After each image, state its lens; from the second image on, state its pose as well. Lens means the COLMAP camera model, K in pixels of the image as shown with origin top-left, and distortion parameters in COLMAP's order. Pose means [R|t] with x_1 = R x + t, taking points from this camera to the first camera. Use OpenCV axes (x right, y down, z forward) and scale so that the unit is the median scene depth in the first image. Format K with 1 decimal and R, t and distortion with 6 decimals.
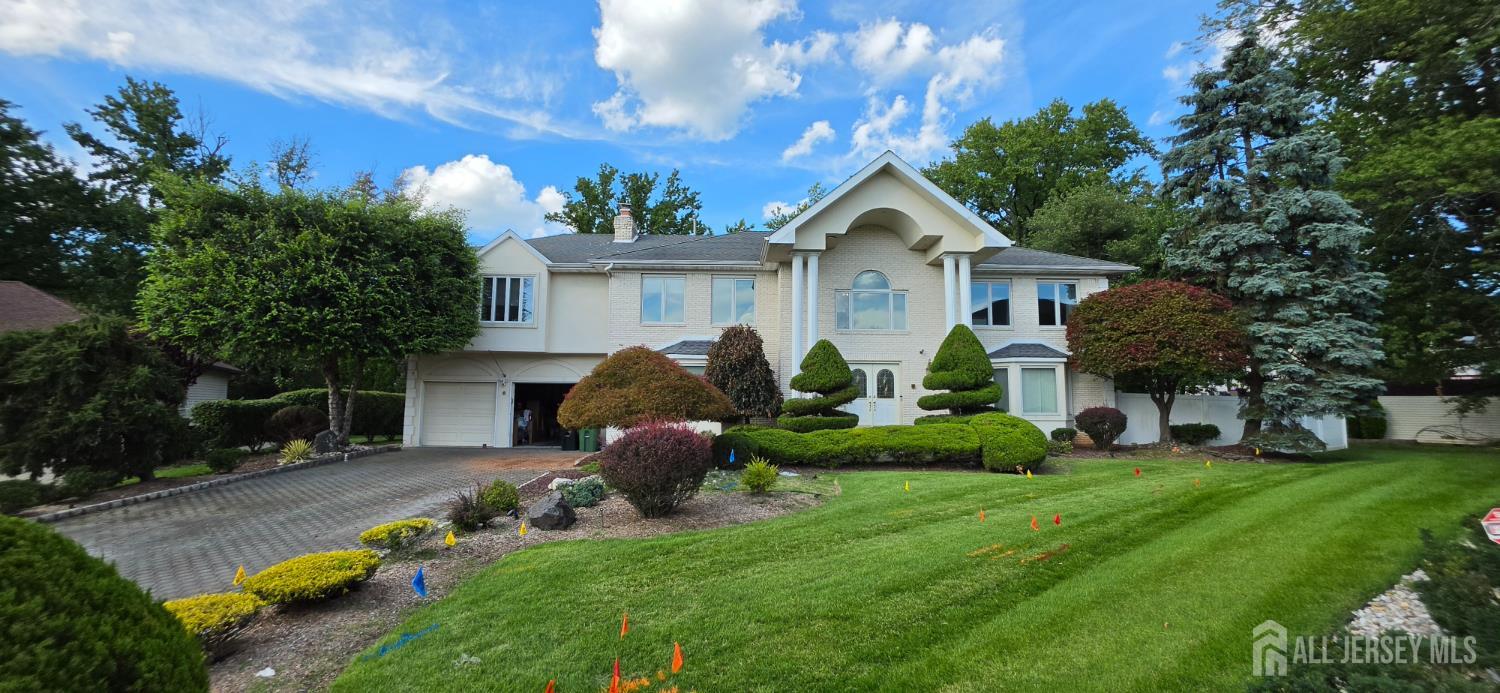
lens RADIAL K [[599.9, 0, 750.0], [0, 599.9, 346.5], [0, 0, 1]] dist [-0.001155, 0.000344]
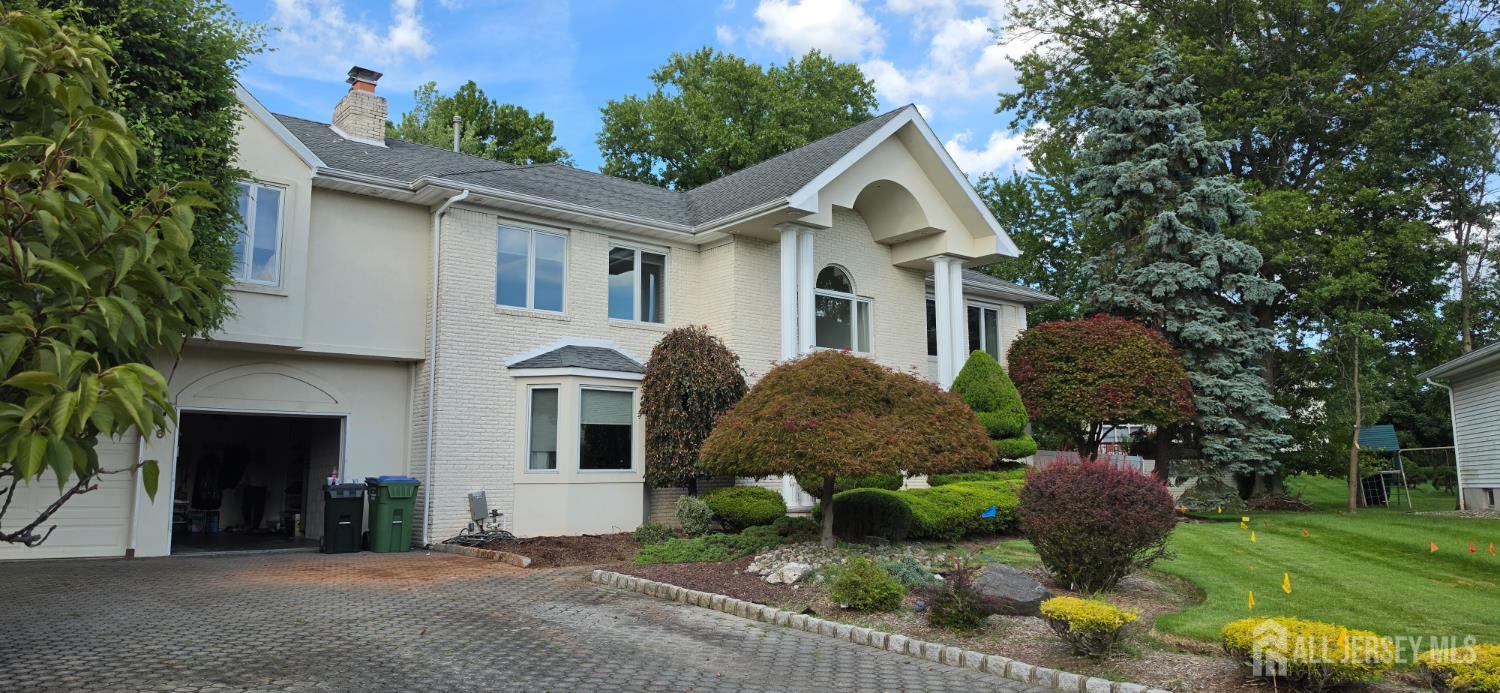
lens RADIAL K [[1039.8, 0, 750.0], [0, 1039.8, 346.5], [0, 0, 1]] dist [0.000353, 0.000181]
pose [[0.793676, 0.074011, 0.603822, -0.647086], [-0.049625, 0.997141, -0.056991, 0.044548], [-0.606313, 0.015268, 0.795079, 0.131288]]
